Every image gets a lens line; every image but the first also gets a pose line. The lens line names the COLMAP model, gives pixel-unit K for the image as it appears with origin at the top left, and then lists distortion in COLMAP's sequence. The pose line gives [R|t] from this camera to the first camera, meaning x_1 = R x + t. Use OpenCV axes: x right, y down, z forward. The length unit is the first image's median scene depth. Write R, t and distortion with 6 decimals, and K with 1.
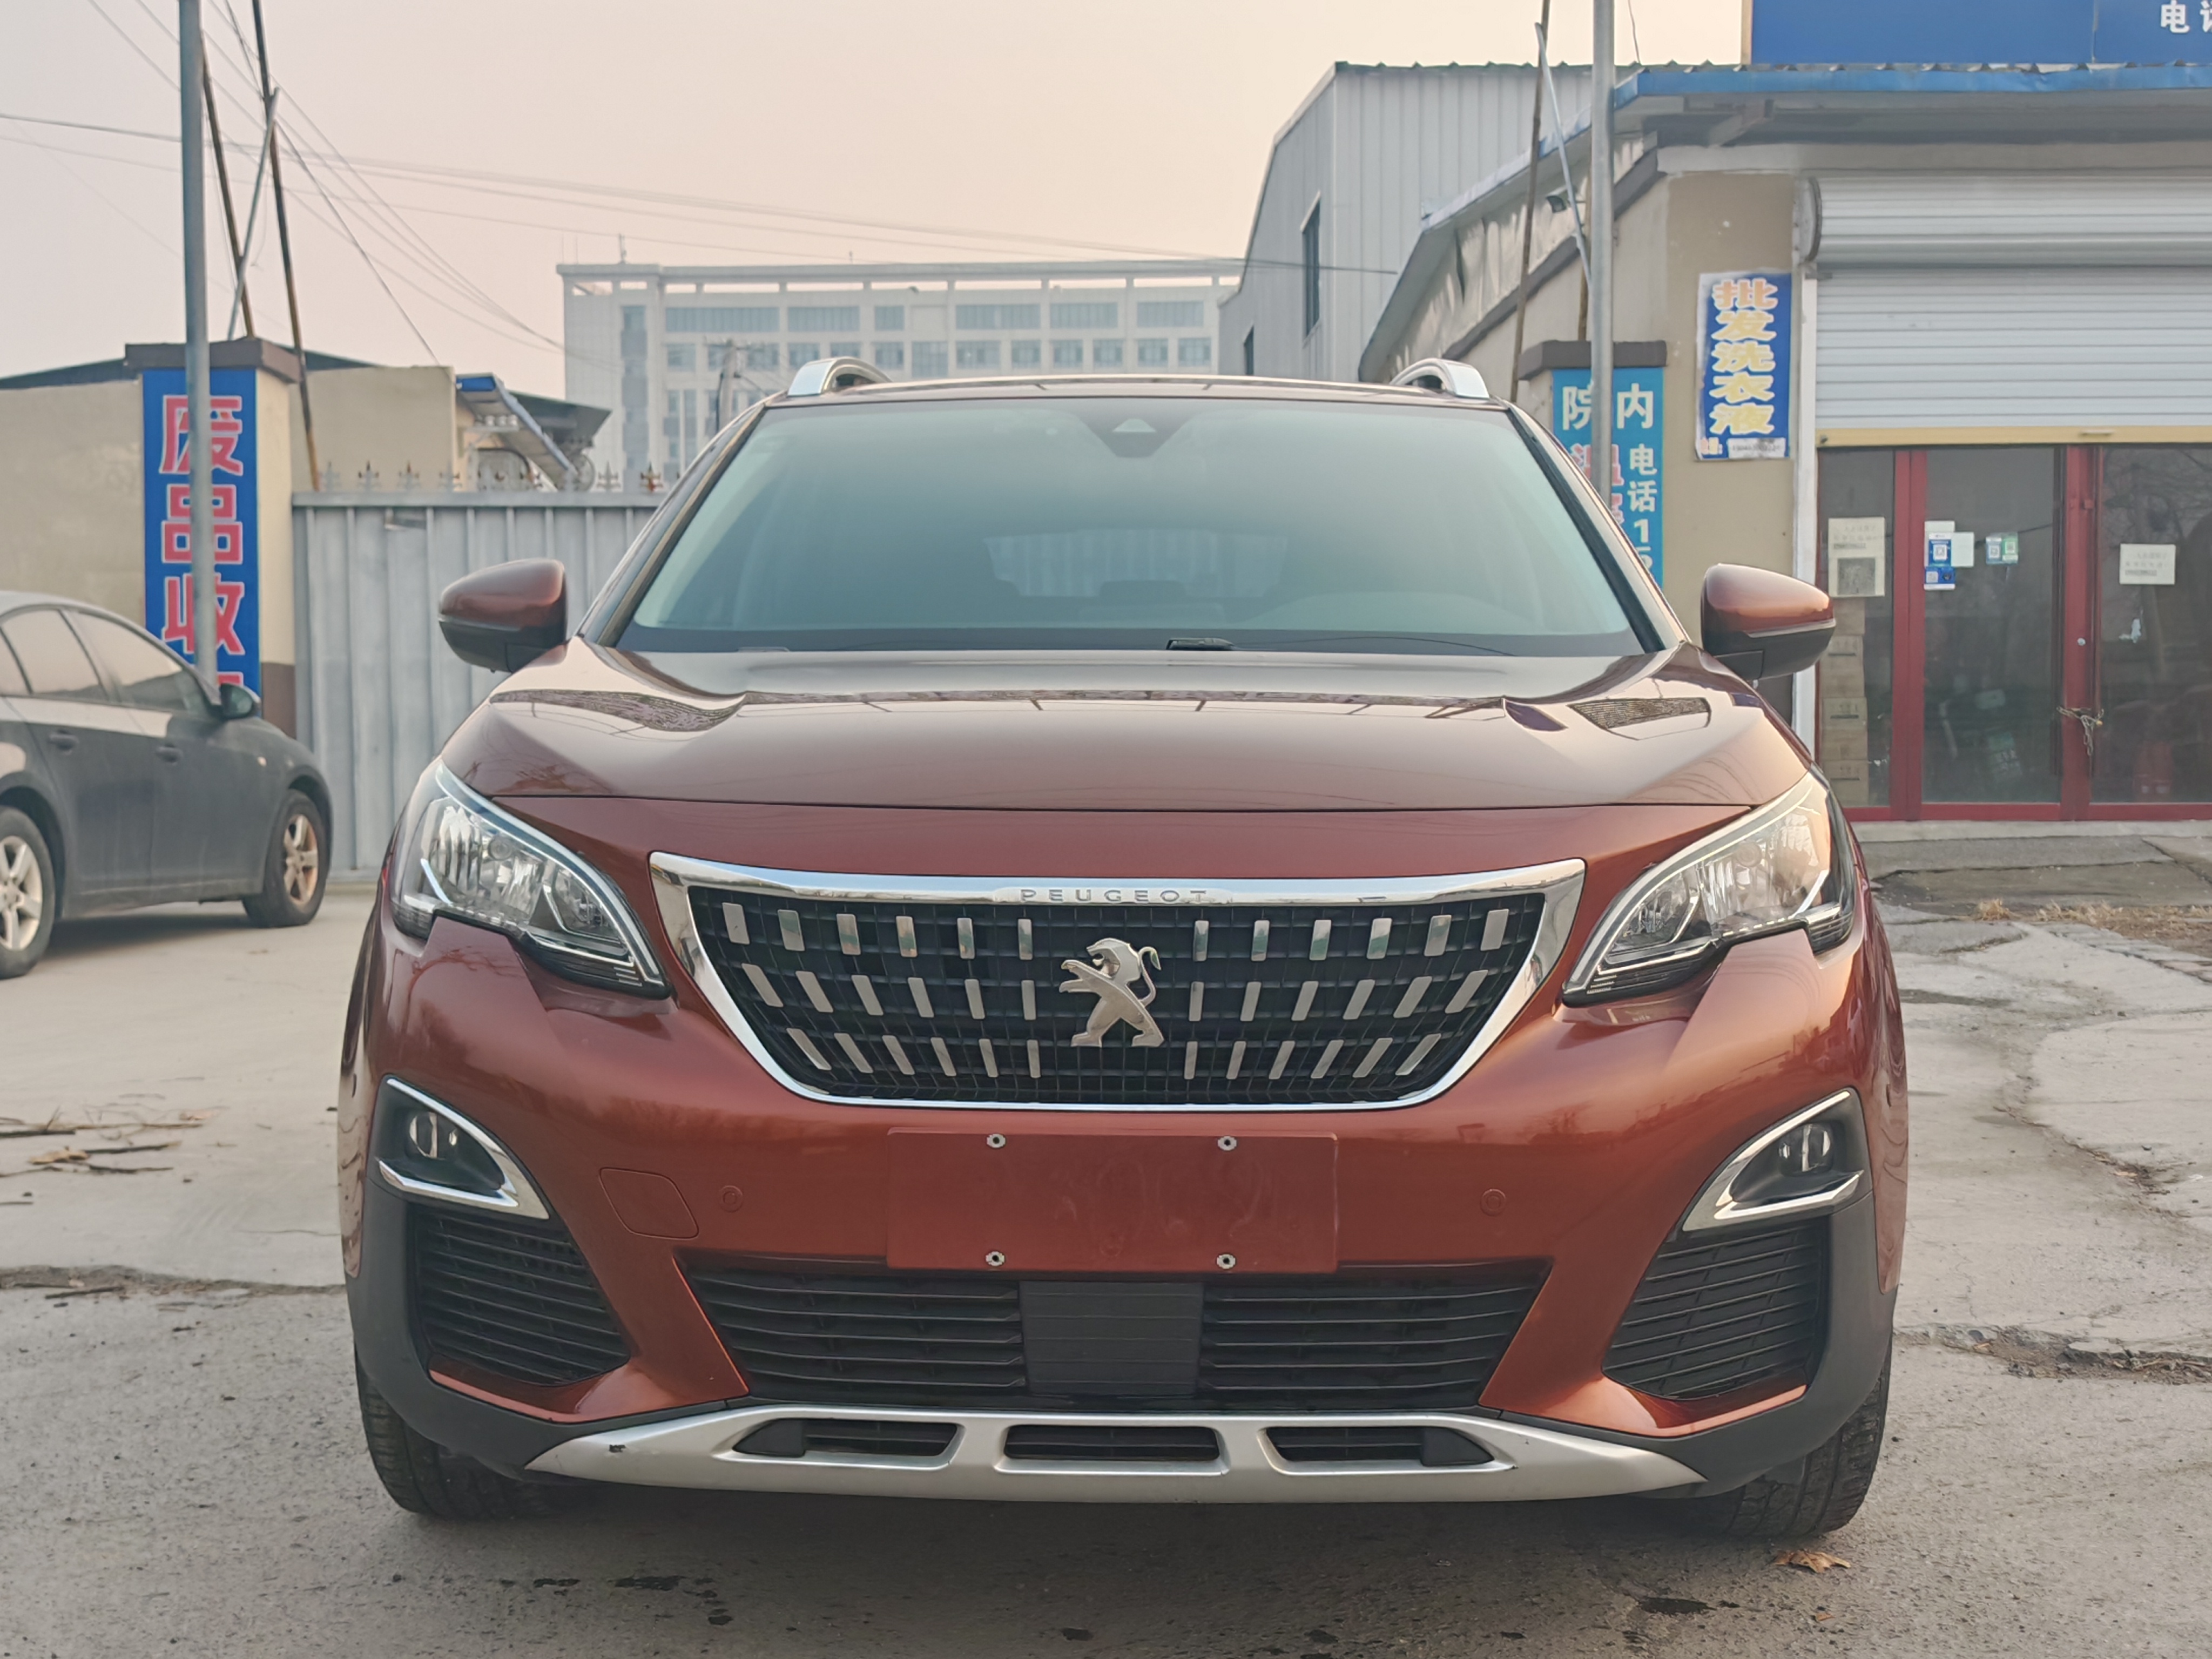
lens RADIAL K [[2958.5, 0, 1106.0], [0, 2958.5, 829.5], [0, 0, 1]] dist [0.234977, -0.766123]
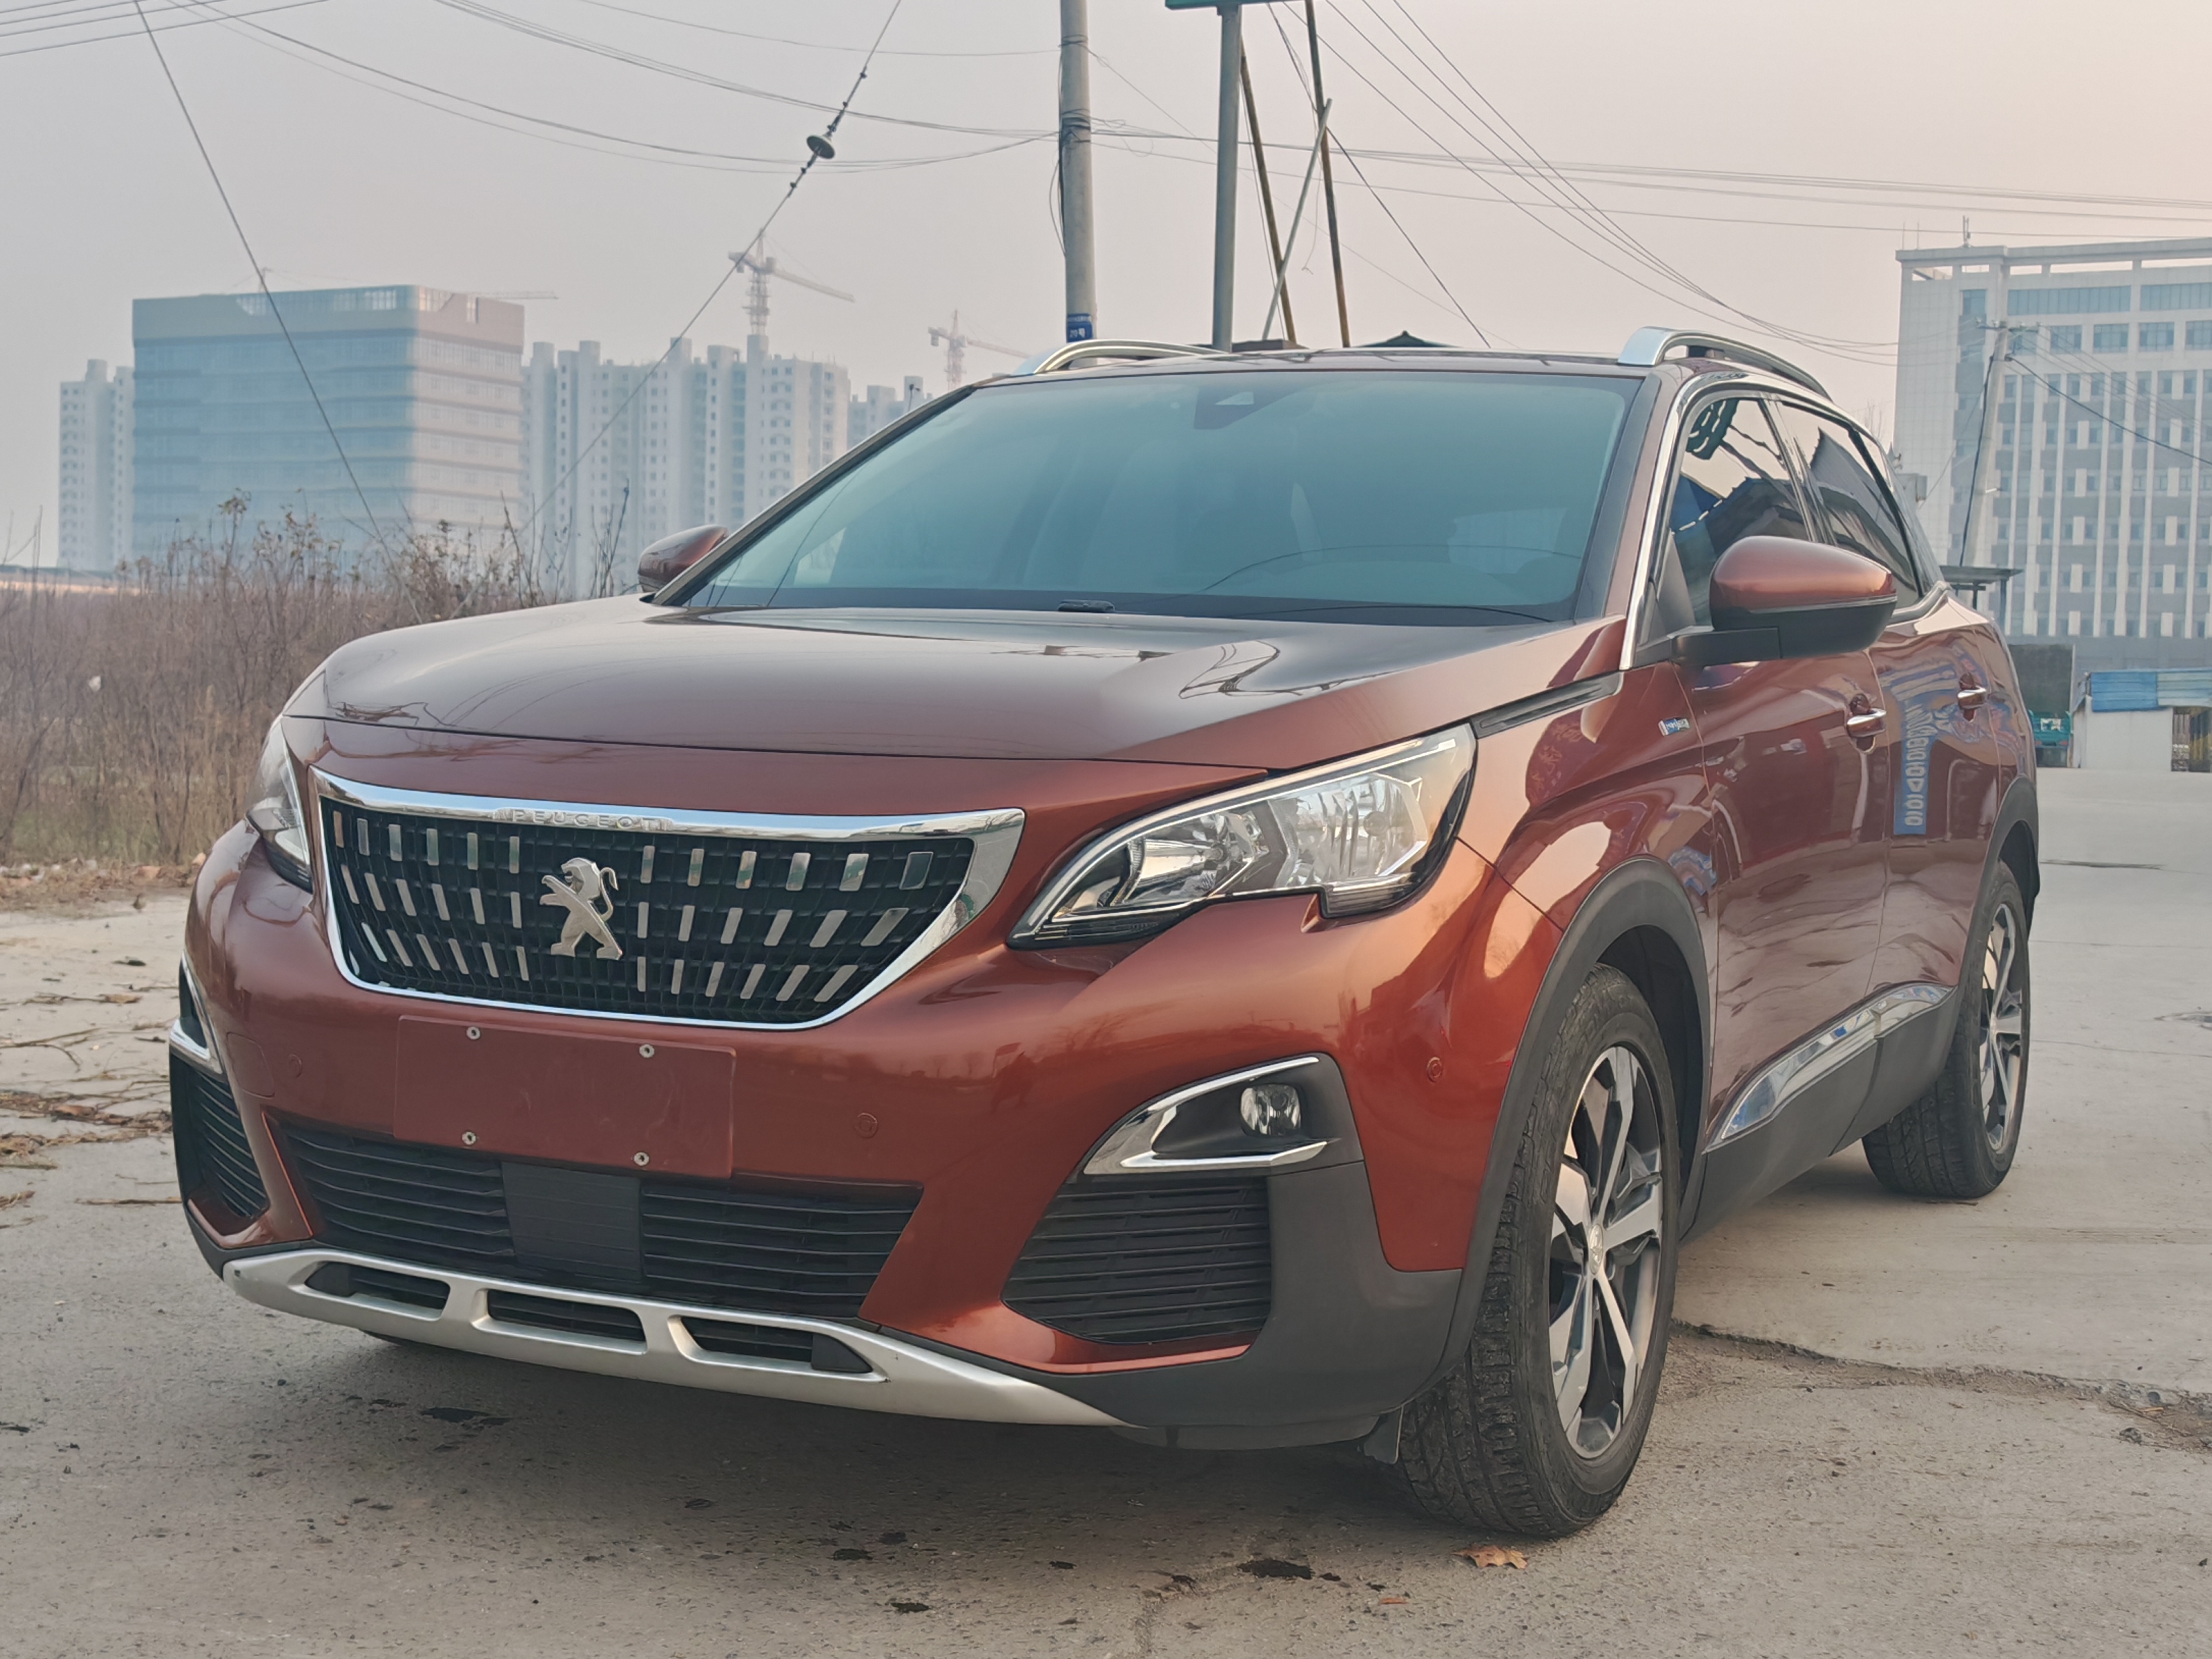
lens RADIAL K [[2958.5, 0, 1106.0], [0, 2958.5, 829.5], [0, 0, 1]] dist [0.234977, -0.766123]
pose [[0.906366, 0.049391, -0.419596, 0.633953], [-0.048306, 0.998745, 0.013217, 0.002152], [0.419722, 0.008290, 0.907615, 0.078586]]
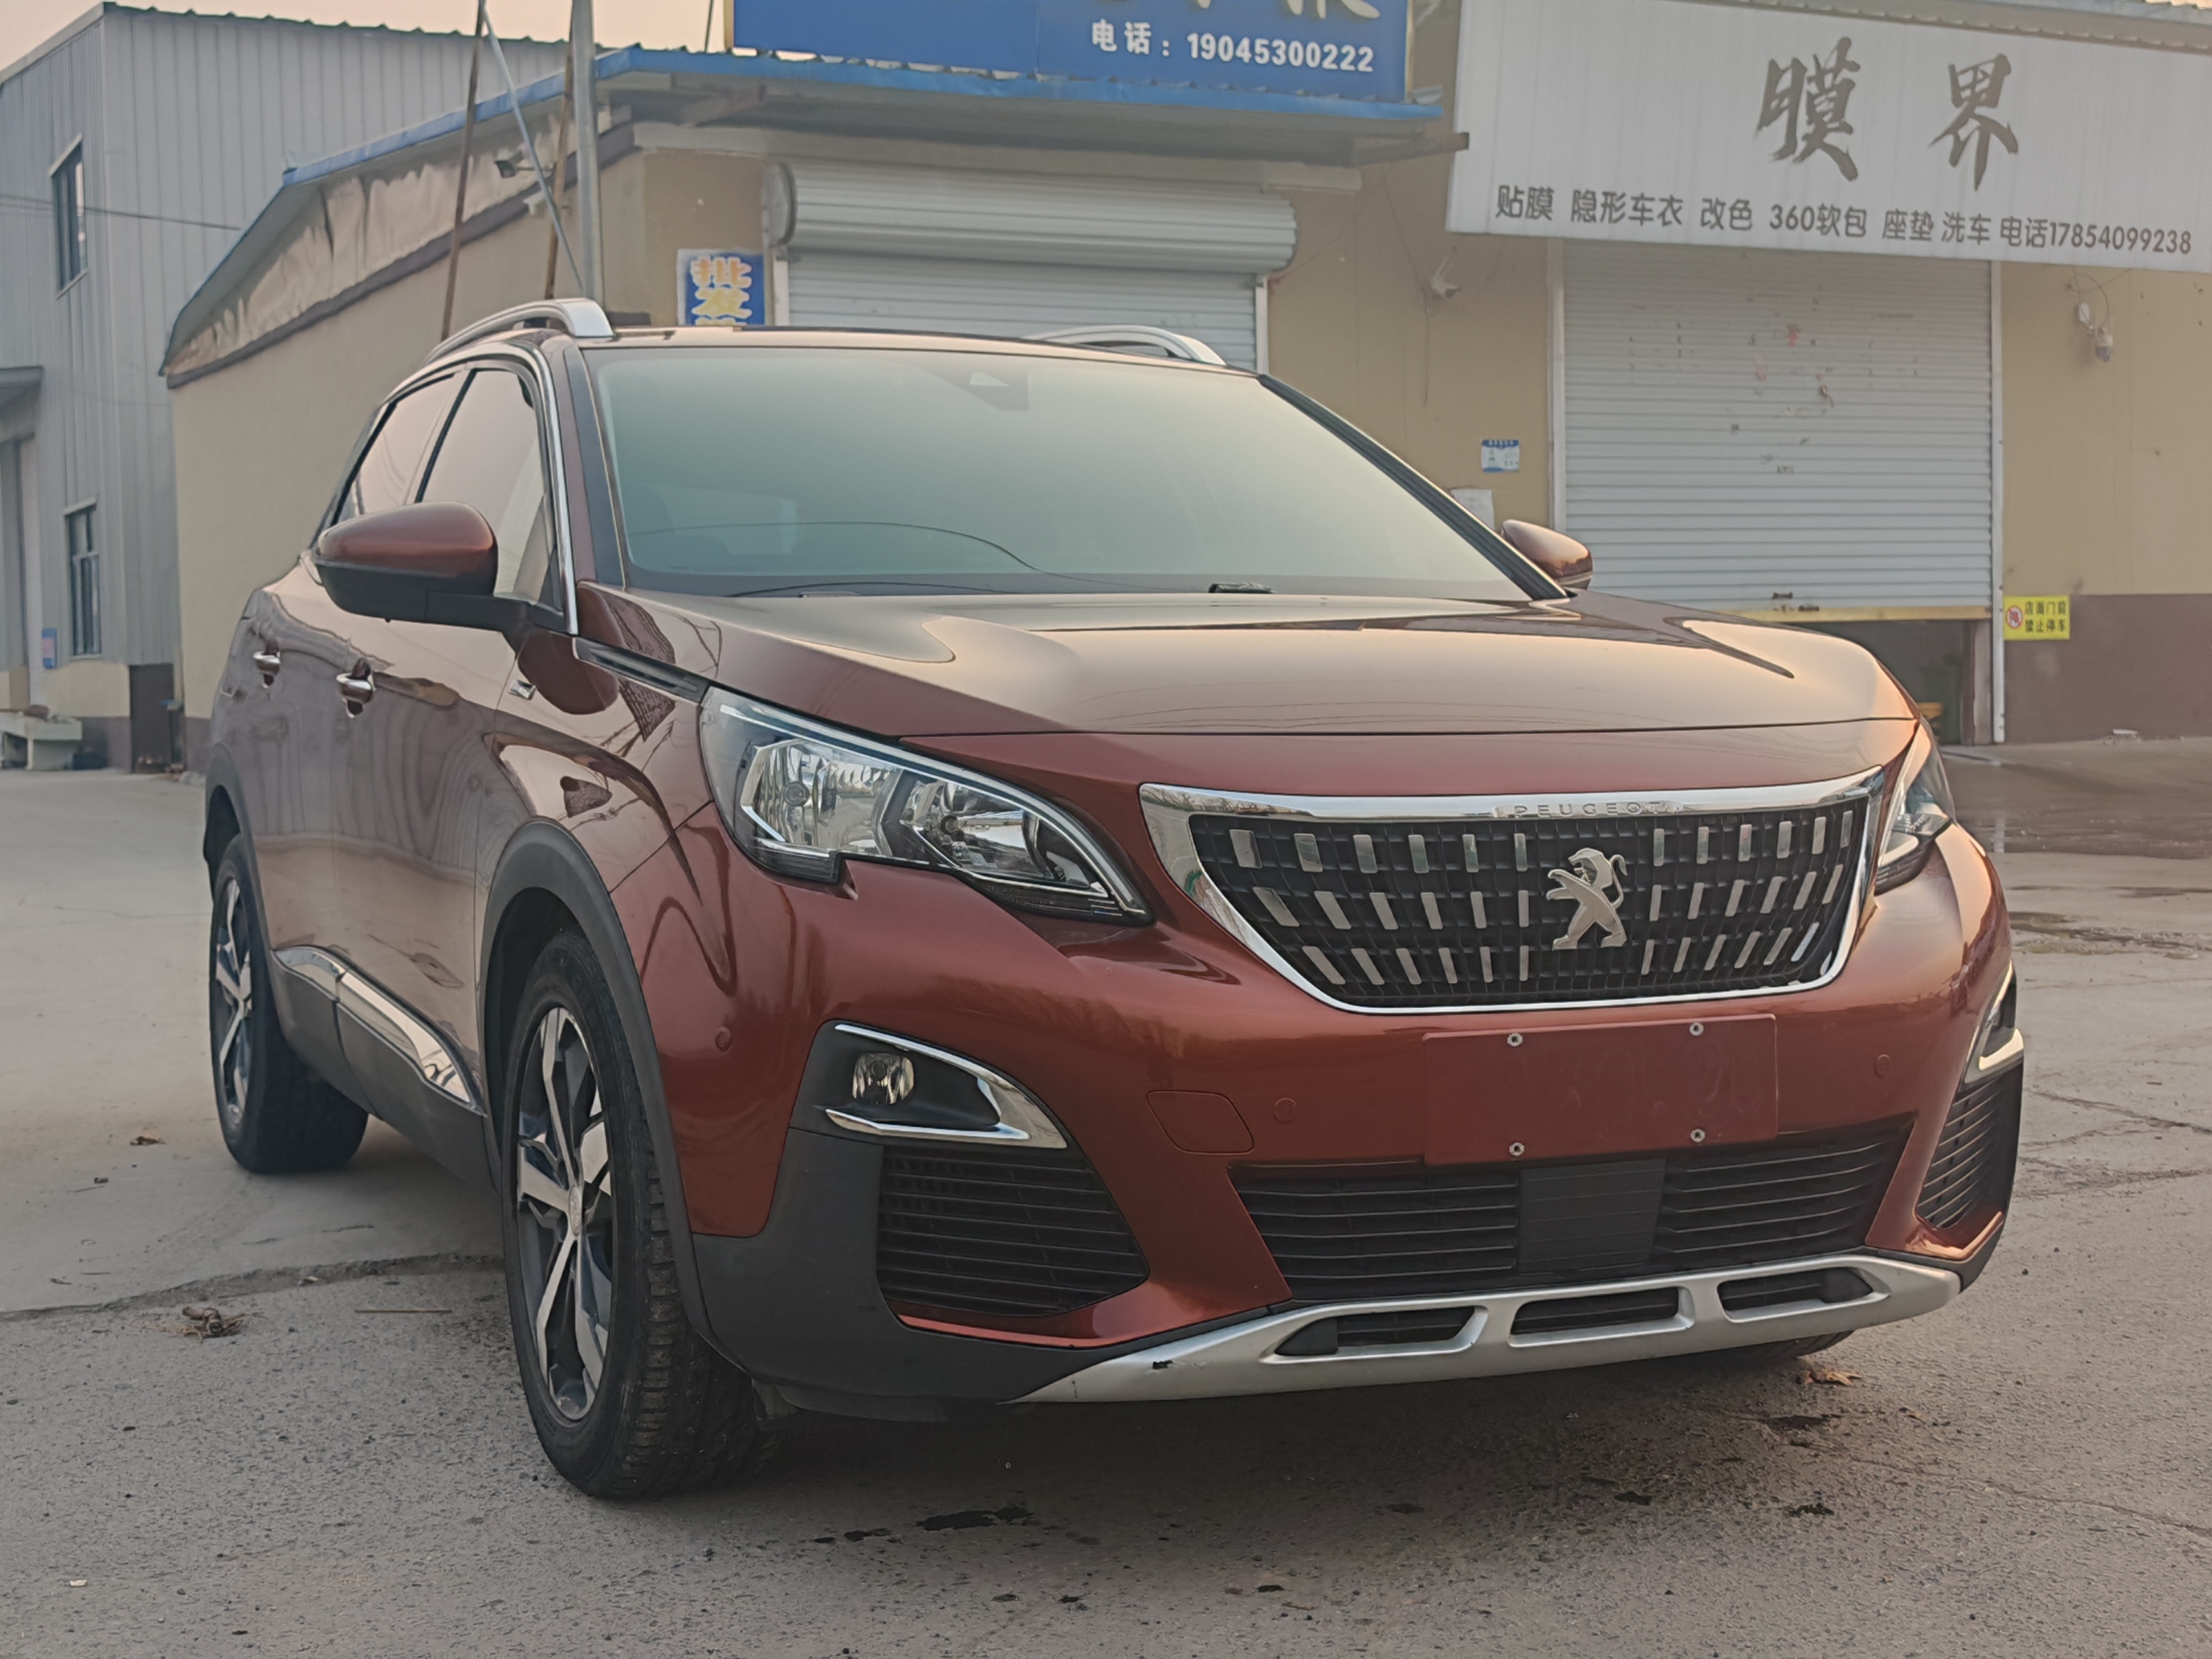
lens RADIAL K [[2967.6, 0, 1107.4], [0, 2967.6, 807.6], [0, 0, 1]] dist [0.233252, -0.862494]
pose [[0.904594, -0.030981, 0.425146, -0.615564], [0.030672, 0.999501, 0.007575, 0.008072], [-0.425169, 0.006188, 0.905093, 0.083059]]
